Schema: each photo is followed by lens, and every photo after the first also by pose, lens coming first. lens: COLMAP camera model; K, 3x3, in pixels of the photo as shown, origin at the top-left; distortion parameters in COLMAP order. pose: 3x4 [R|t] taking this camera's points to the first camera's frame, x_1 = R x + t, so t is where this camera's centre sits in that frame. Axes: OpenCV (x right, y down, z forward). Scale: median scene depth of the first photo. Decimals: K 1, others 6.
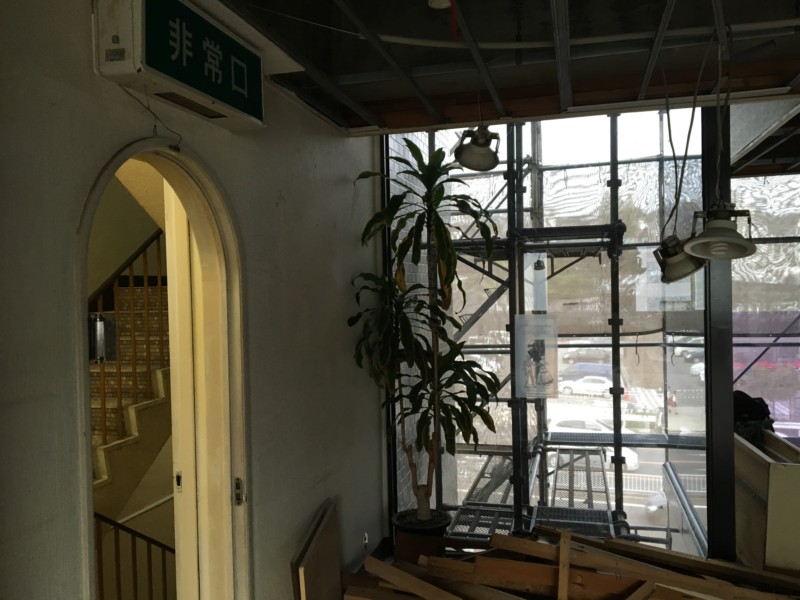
lens RADIAL K [[674.0, 0, 394.9], [0, 674.0, 303.0], [0, 0, 1]] dist [0.027494, 0.003080]
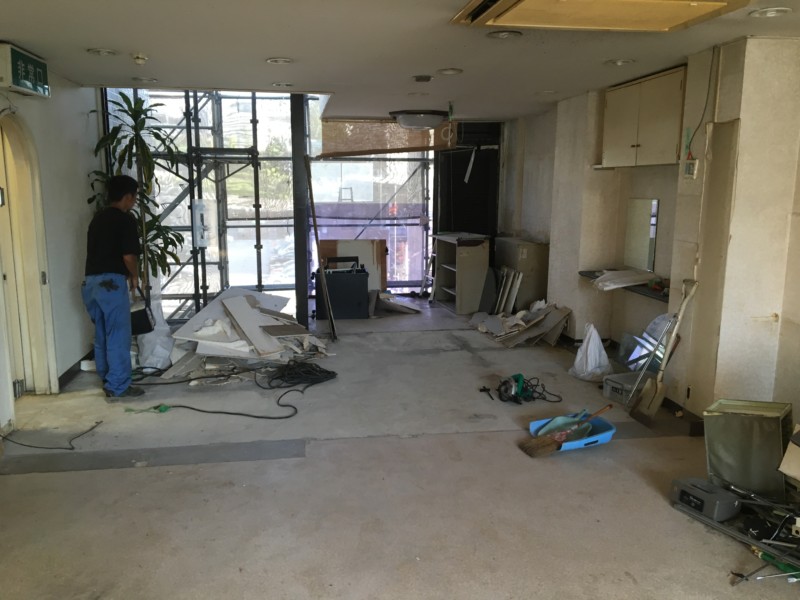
lens RADIAL K [[674.0, 0, 396.7], [0, 674.0, 305.1], [0, 0, 1]] dist [0.027494, 0.003080]
pose [[0.913832, -0.042214, 0.403892, -0.055812], [-0.020284, 0.988596, 0.149220, 0.016969], [-0.405585, -0.144555, 0.902555, -0.852022]]
